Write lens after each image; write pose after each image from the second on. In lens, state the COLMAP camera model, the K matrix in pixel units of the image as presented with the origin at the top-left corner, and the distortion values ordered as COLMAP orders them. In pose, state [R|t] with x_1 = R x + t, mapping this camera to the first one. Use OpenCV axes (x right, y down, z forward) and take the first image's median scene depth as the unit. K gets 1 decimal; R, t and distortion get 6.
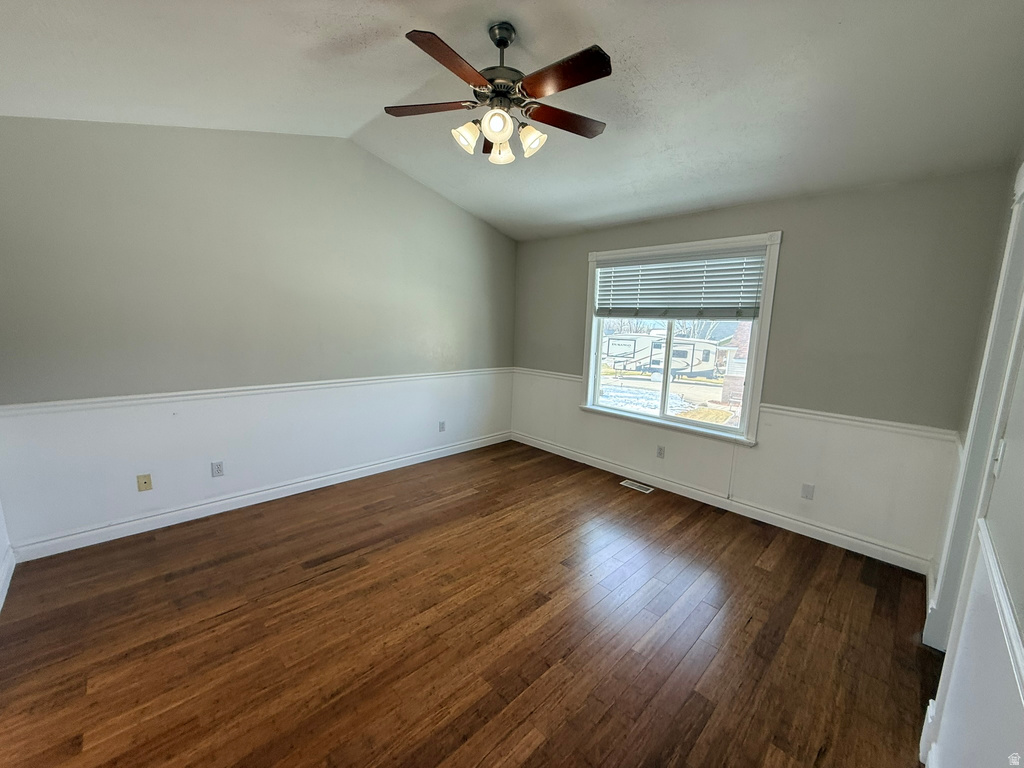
lens RADIAL K [[405.1, 0, 513.5], [0, 405.1, 375.9], [0, 0, 1]] dist [-0.000168, -0.000512]
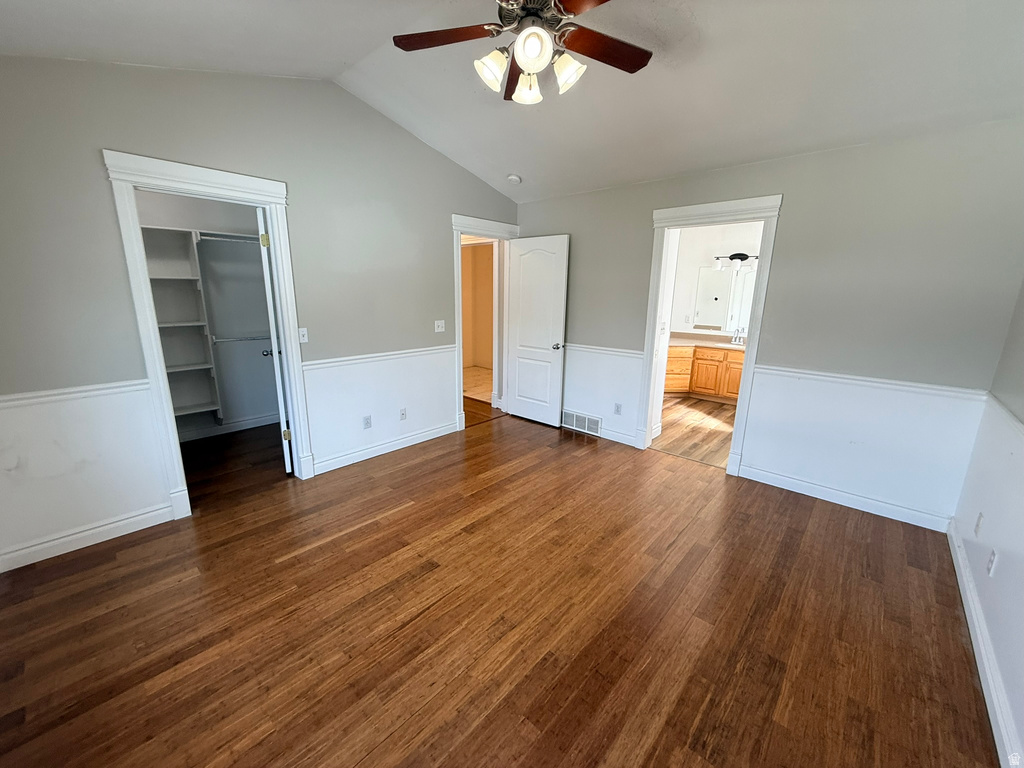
lens RADIAL K [[405.1, 0, 515.8], [0, 405.1, 384.0], [0, 0, 1]] dist [-0.000168, -0.000512]
pose [[-0.997154, -0.028386, -0.069843, 0.025461], [-0.051185, 0.935078, 0.350728, -0.232151], [0.055352, 0.353305, -0.933869, 1.763224]]
